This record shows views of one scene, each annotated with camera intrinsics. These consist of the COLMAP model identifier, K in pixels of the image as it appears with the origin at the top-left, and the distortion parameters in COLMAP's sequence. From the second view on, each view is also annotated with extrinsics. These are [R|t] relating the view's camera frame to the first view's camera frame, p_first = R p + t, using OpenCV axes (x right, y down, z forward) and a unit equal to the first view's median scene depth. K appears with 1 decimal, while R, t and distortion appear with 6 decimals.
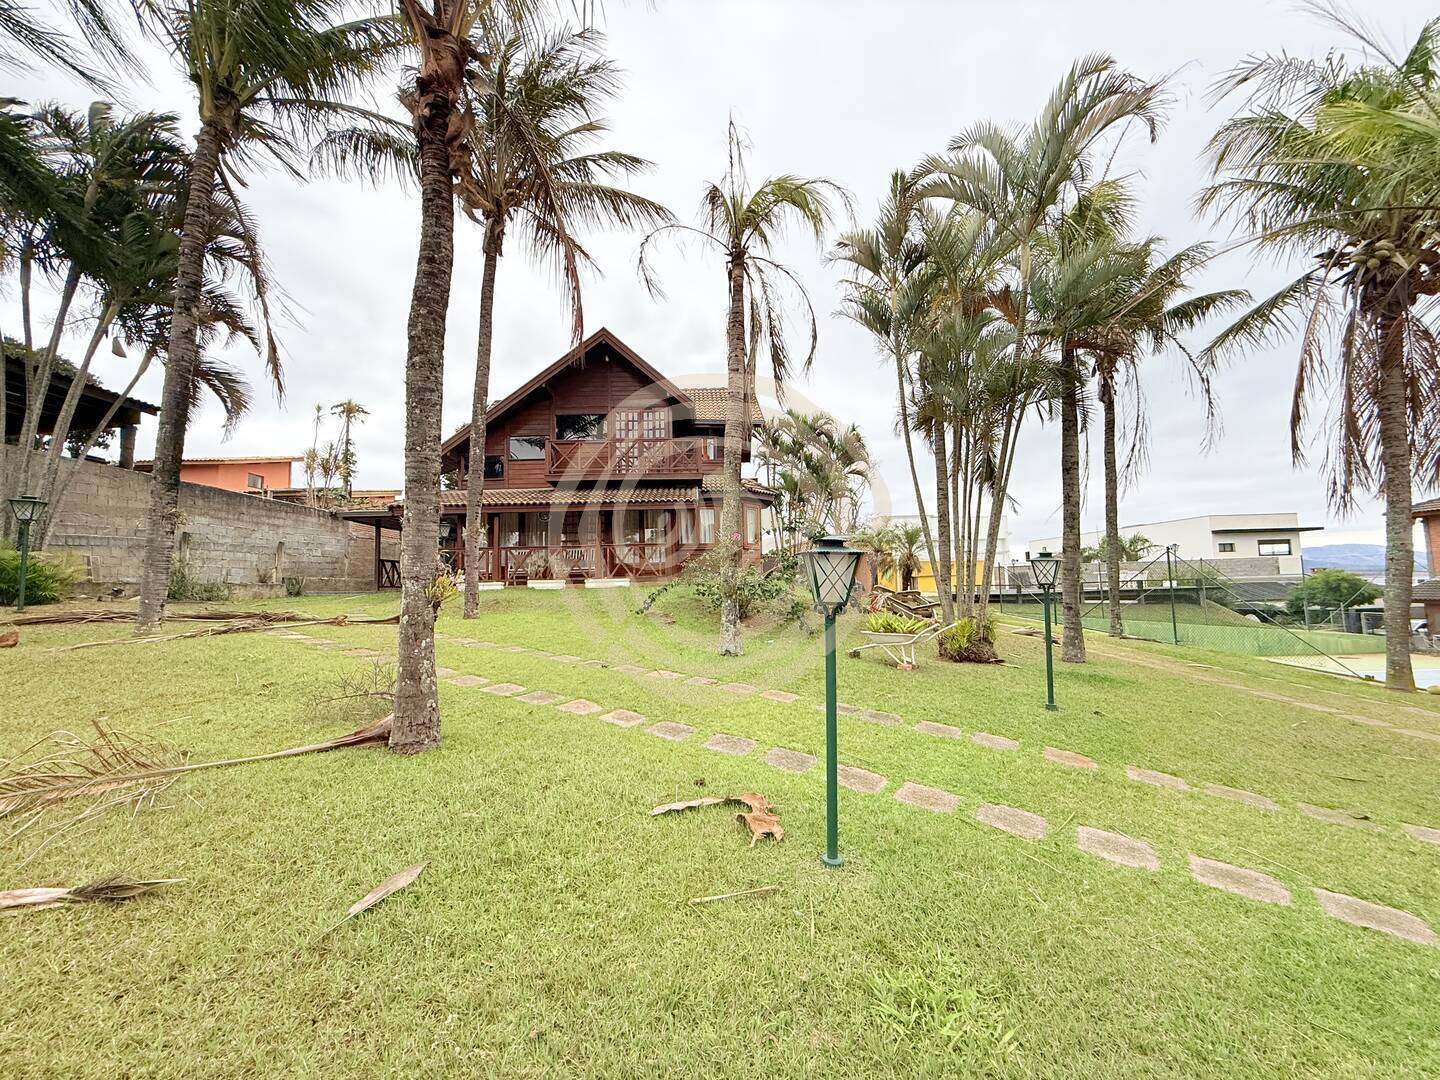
lens RADIAL K [[577.5, 0, 723.5], [0, 577.5, 538.5], [0, 0, 1]] dist [-0.000878, 0.000063]
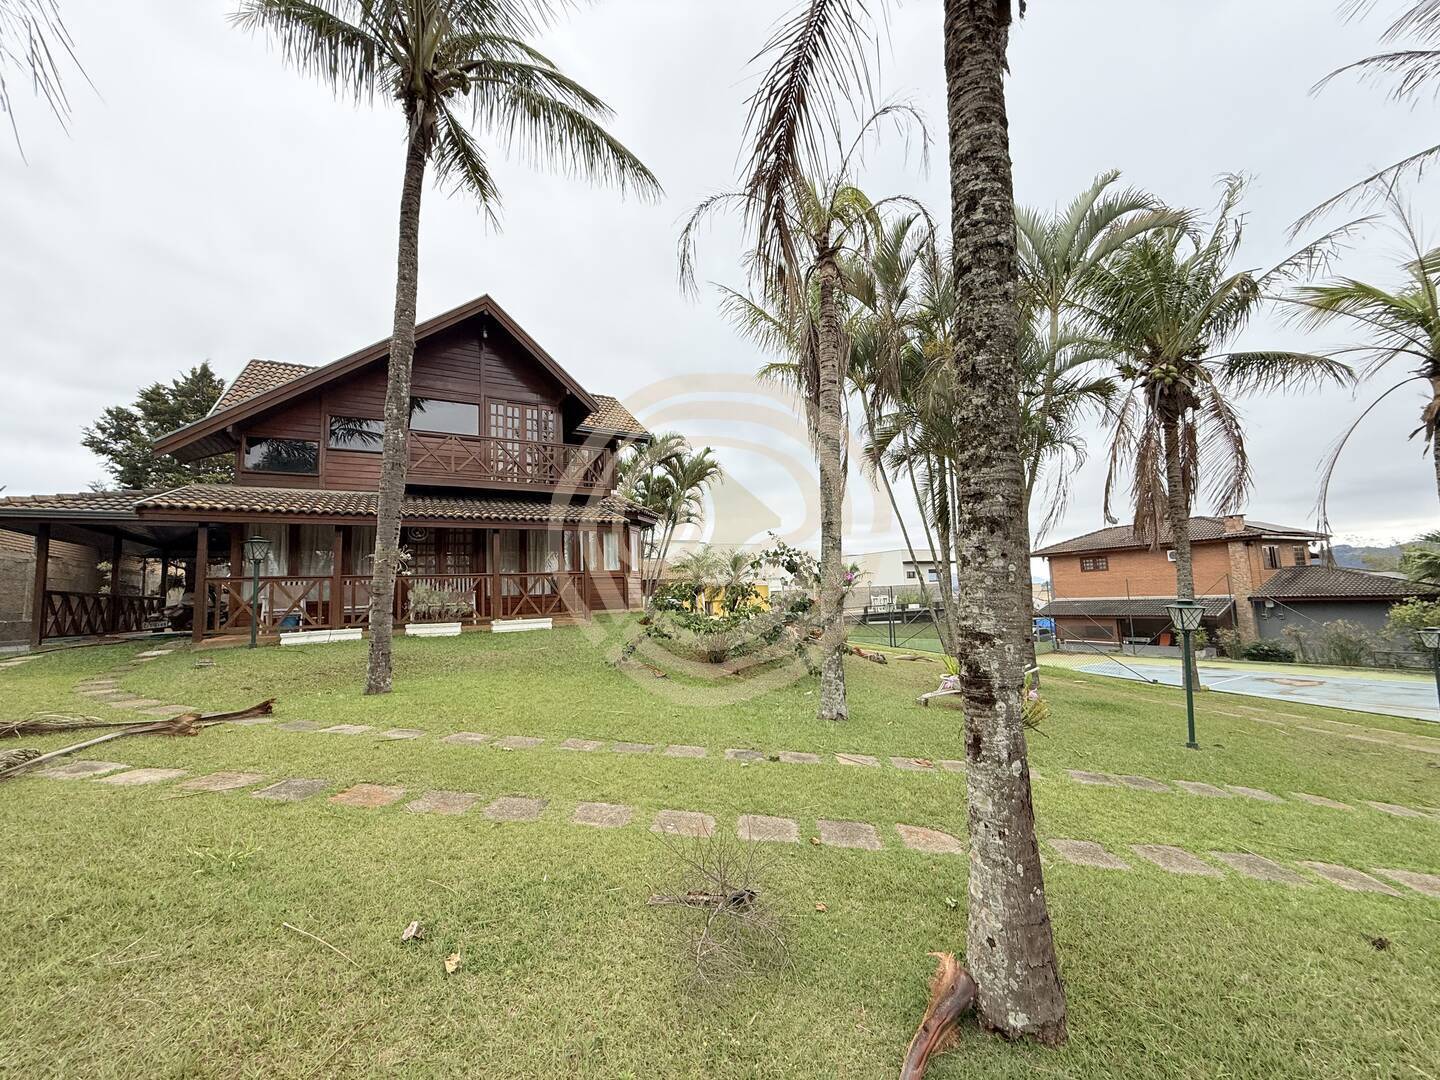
lens RADIAL K [[571.3, 0, 721.7], [0, 571.3, 546.5], [0, 0, 1]] dist [-0.001731, -0.000047]
pose [[0.888088, 0.032672, 0.458510, -0.262112], [-0.022903, 0.999377, -0.026851, -0.010558], [-0.459102, 0.013345, 0.888283, 0.168515]]
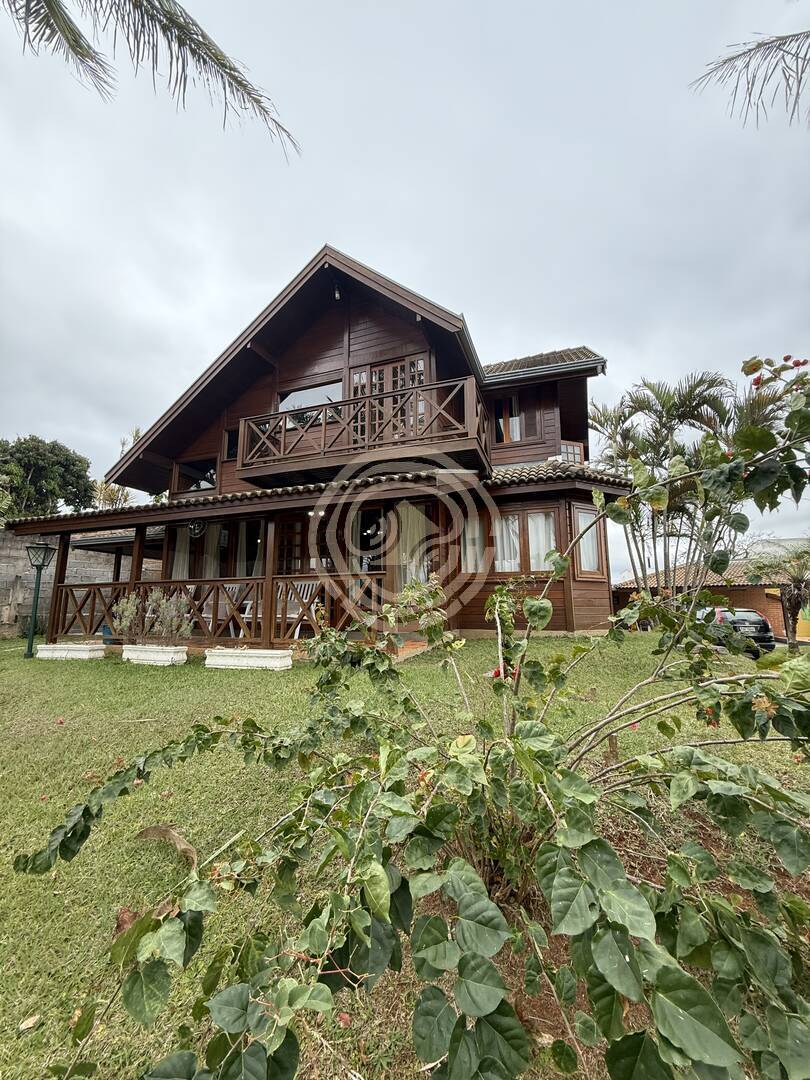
lens RADIAL K [[433.9, 0, 403.7], [0, 433.9, 537.0], [0, 0, 1]] dist [-0.005001, 0.000292]
pose [[0.924729, -0.041208, -0.378390, 0.046376], [0.013043, 0.996969, -0.076699, 0.005448], [0.380403, 0.065990, 0.922463, 0.587279]]
